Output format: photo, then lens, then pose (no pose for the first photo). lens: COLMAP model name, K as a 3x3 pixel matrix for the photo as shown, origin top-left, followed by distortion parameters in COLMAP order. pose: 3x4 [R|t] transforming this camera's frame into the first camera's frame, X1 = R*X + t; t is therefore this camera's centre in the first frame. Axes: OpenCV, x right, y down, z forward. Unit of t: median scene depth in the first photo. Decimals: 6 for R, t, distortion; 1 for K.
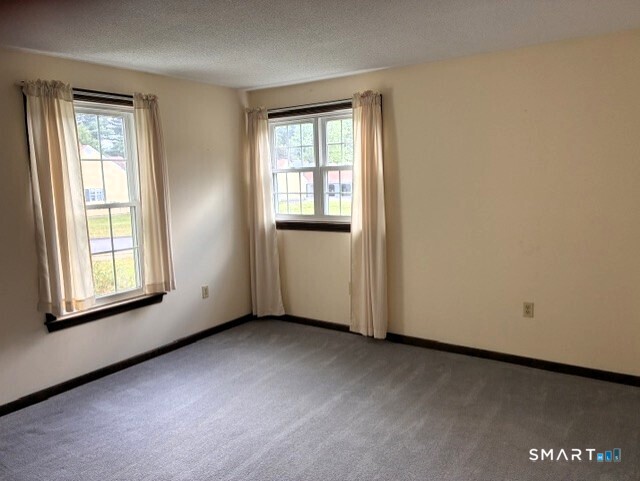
lens RADIAL K [[480.4, 0, 320.0], [0, 480.4, 240.5], [0, 0, 1]] dist [0.011545, -0.005639]
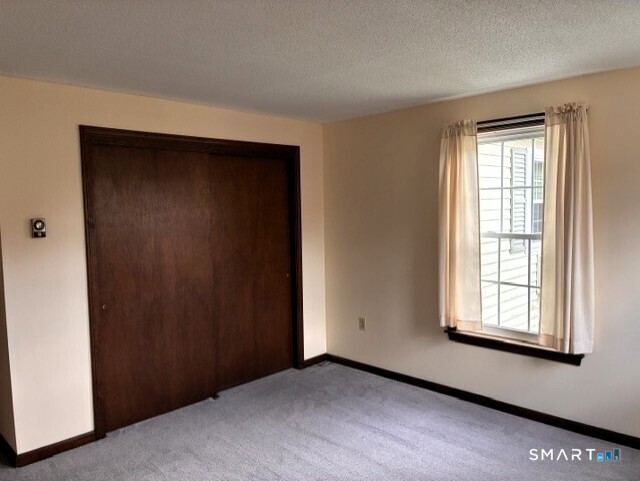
lens RADIAL K [[480.4, 0, 320.0], [0, 480.4, 240.5], [0, 0, 1]] dist [0.011545, -0.005639]
pose [[-0.164777, 0.103817, -0.980852, 0.595407], [-0.105689, 0.986861, 0.122208, -0.151616], [0.980652, 0.123802, -0.151640, 0.843151]]
